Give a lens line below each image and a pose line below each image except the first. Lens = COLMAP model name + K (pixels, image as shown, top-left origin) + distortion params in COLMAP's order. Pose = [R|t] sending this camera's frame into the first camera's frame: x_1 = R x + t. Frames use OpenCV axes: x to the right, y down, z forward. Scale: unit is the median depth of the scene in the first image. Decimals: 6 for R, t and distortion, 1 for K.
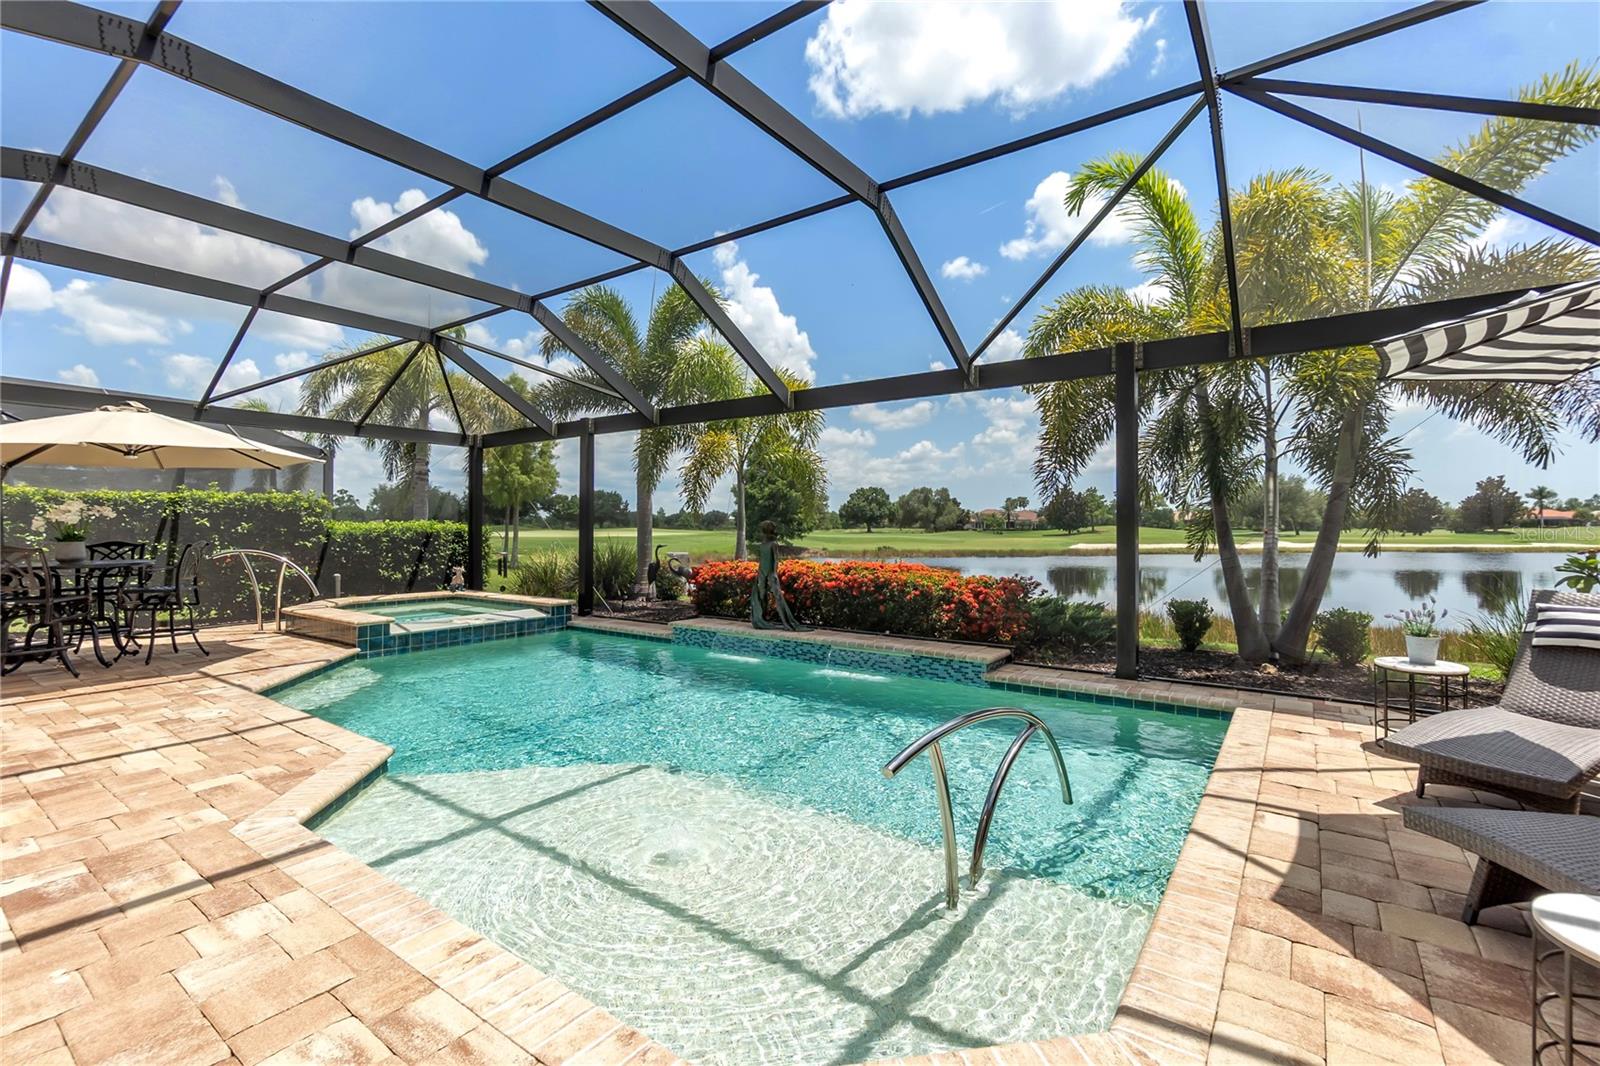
lens RADIAL K [[705.0, 0, 787.8], [0, 705.0, 530.4], [0, 0, 1]] dist [-0.004058, 0.001353]
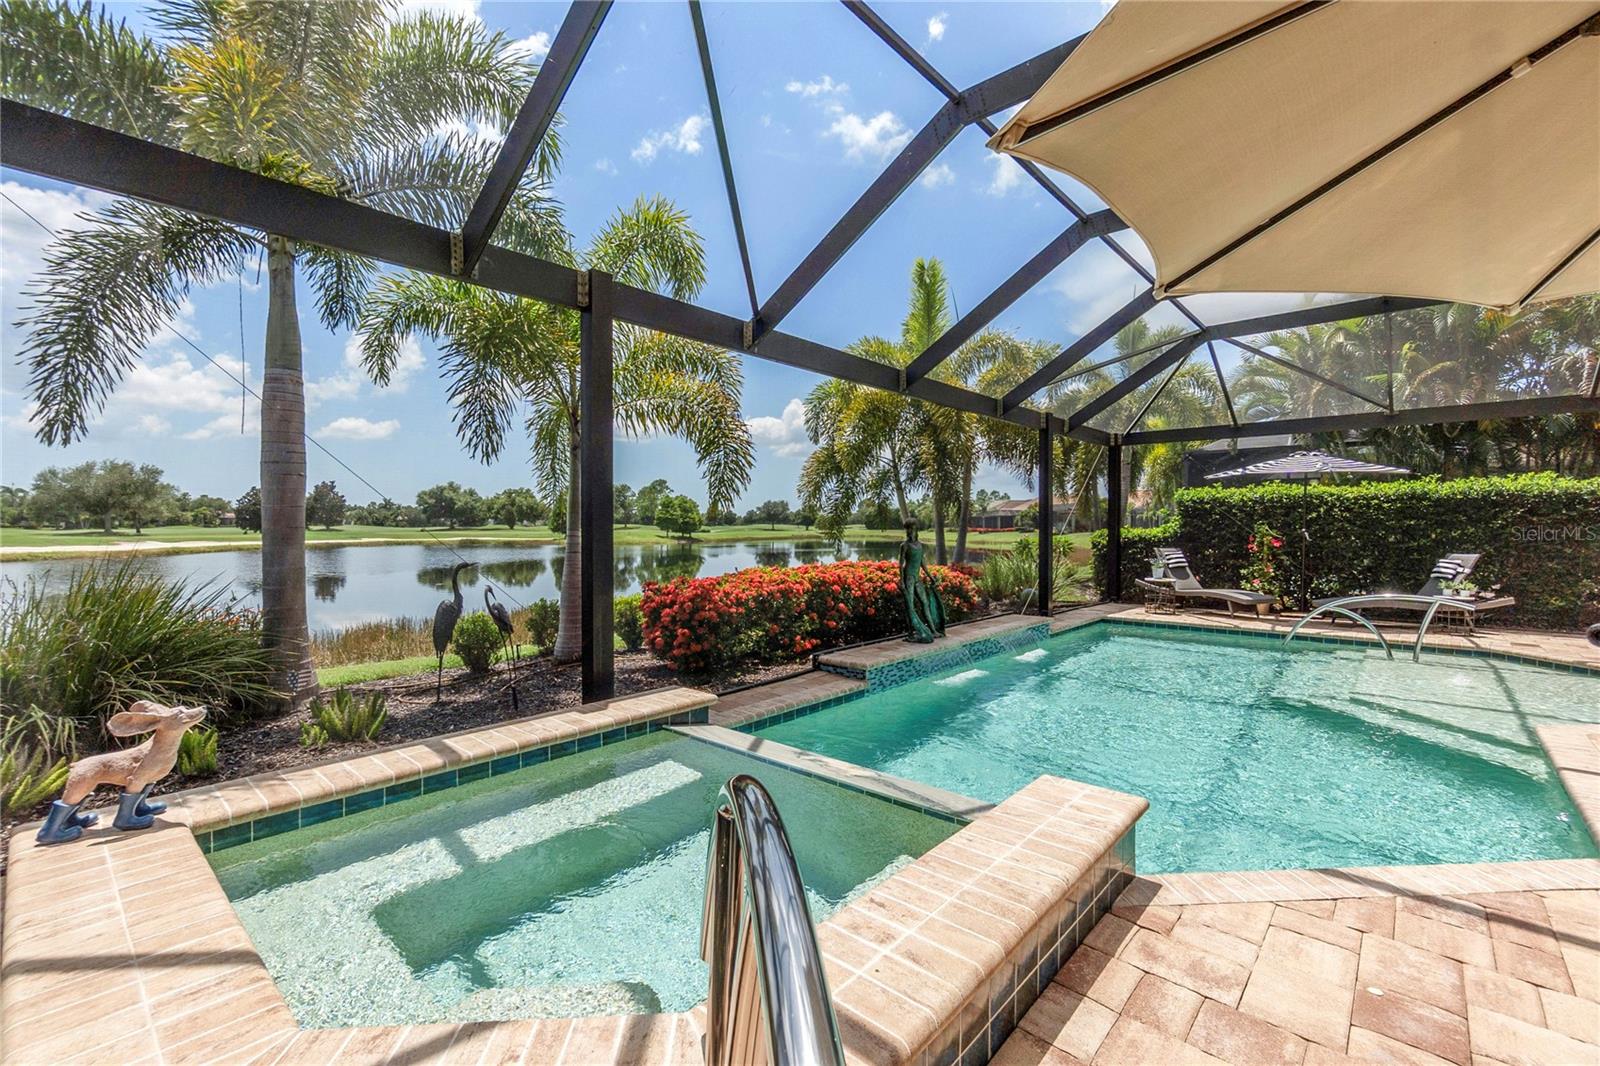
lens RADIAL K [[705.0, 0, 805.2], [0, 705.0, 536.6], [0, 0, 1]] dist [-0.004058, 0.001353]
pose [[0.106962, -0.013094, 0.994177, -0.600762], [0.001294, 0.999914, 0.013031, -0.000863], [-0.994262, -0.000107, 0.106969, 0.658382]]
